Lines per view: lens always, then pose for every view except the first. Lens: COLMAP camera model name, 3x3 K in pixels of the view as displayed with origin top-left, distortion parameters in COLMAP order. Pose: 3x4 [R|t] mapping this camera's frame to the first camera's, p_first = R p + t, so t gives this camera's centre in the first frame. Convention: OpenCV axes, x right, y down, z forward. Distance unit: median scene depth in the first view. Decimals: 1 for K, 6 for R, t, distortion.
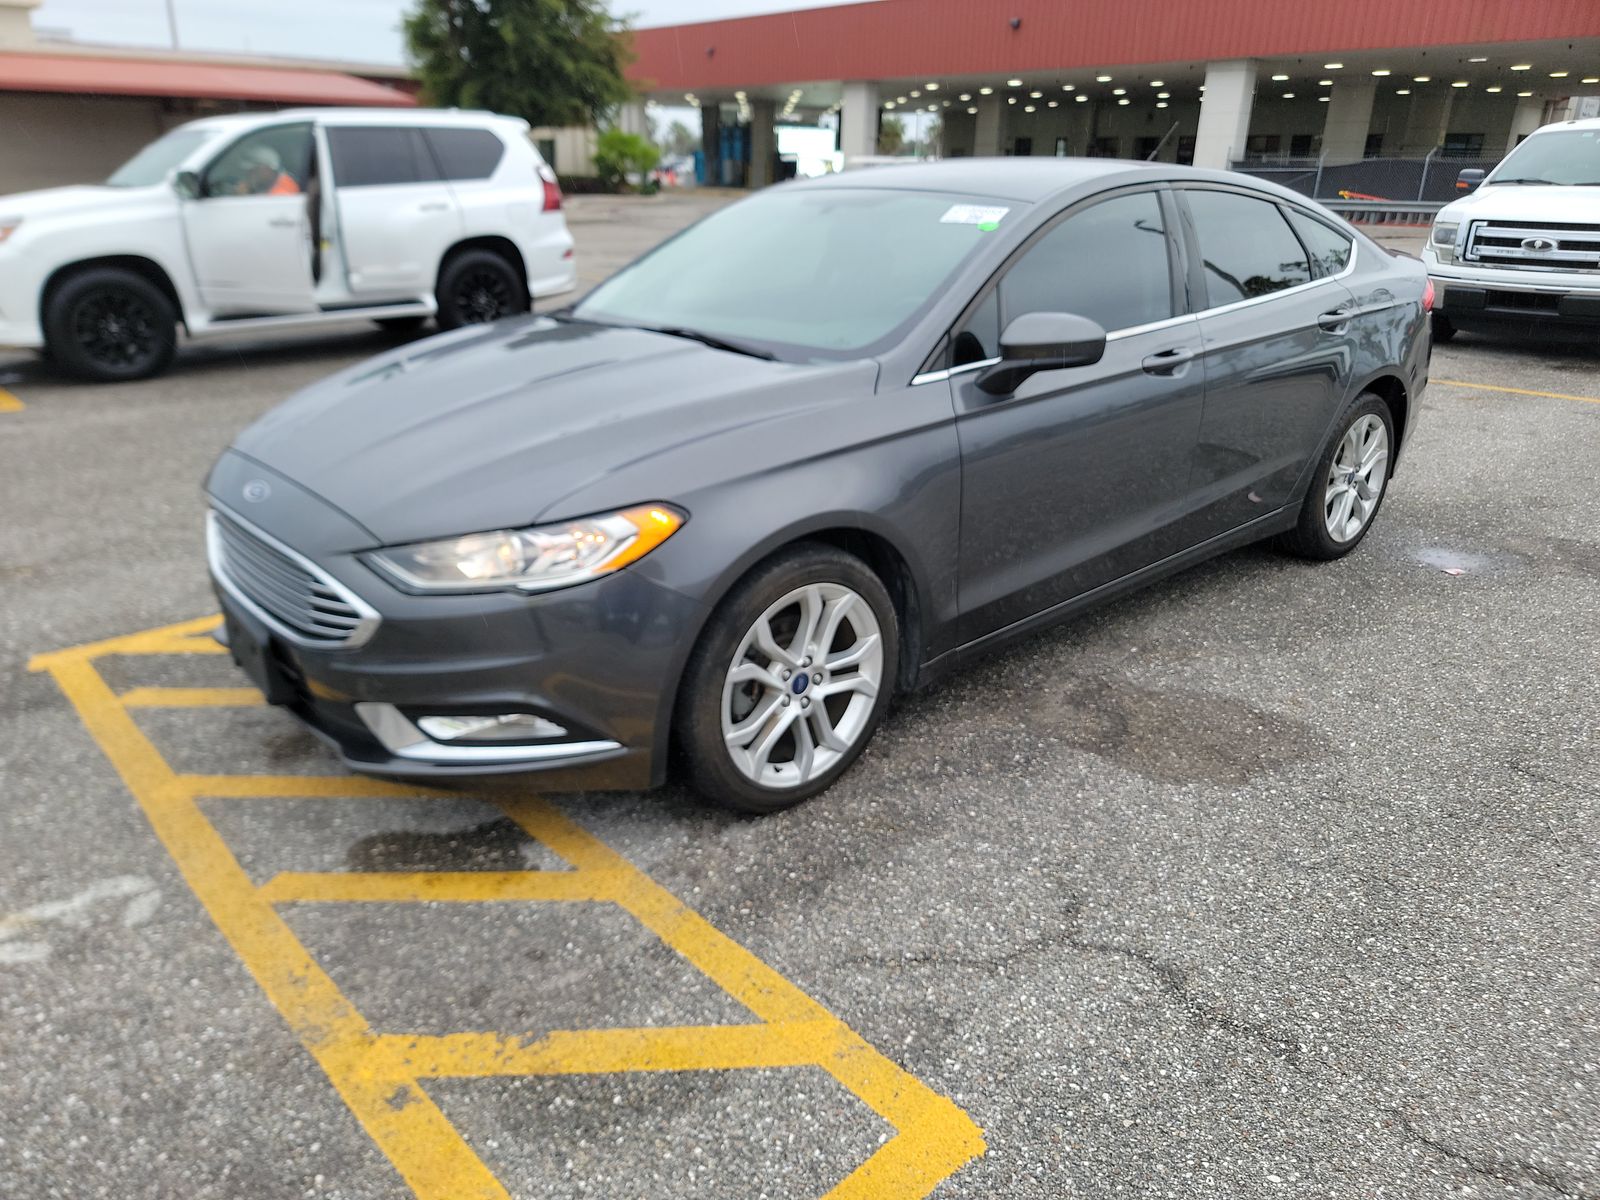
lens RADIAL K [[1108.7, 0, 797.0], [0, 1108.7, 603.0], [0, 0, 1]] dist [0.032840, -0.023387]
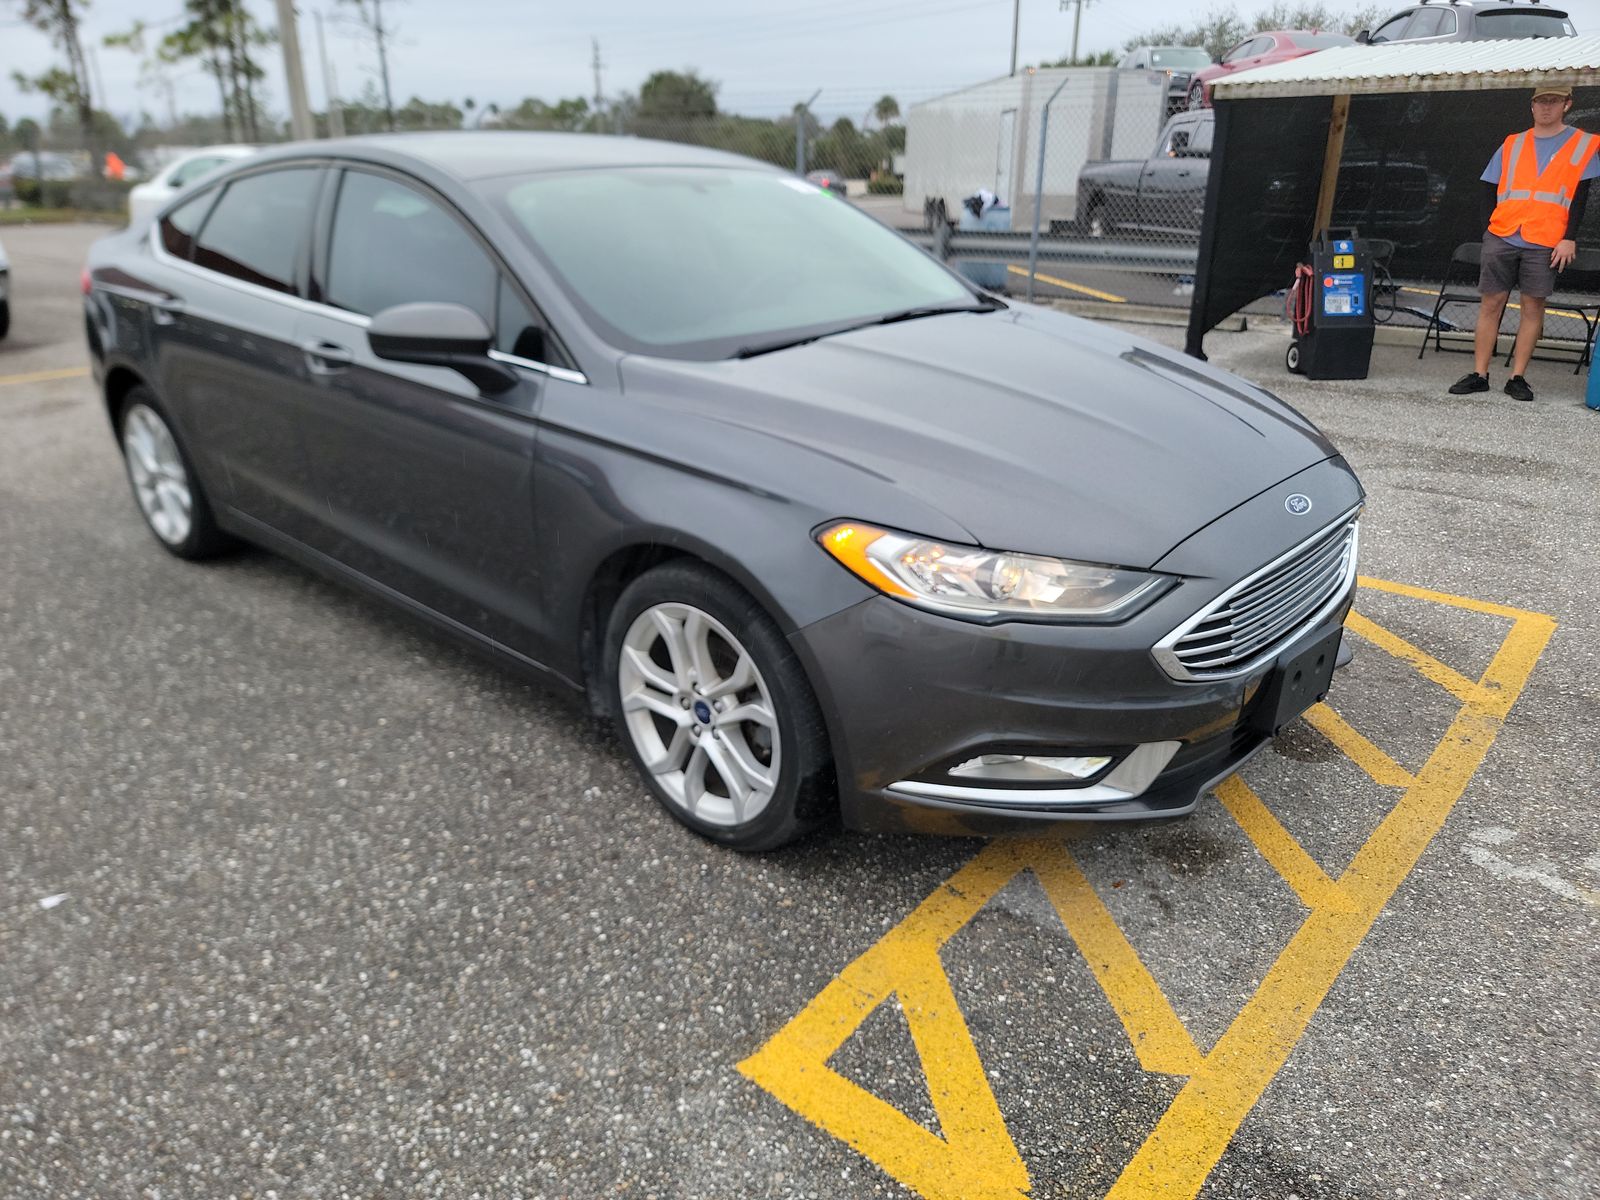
lens RADIAL K [[1108.7, 0, 795.6], [0, 1108.7, 594.3], [0, 0, 1]] dist [0.032840, -0.023387]
pose [[-0.102709, -0.365319, 0.925199, -1.405654], [0.364564, 0.851573, 0.376718, -0.564437], [-0.925496, 0.375987, 0.045718, 1.462433]]
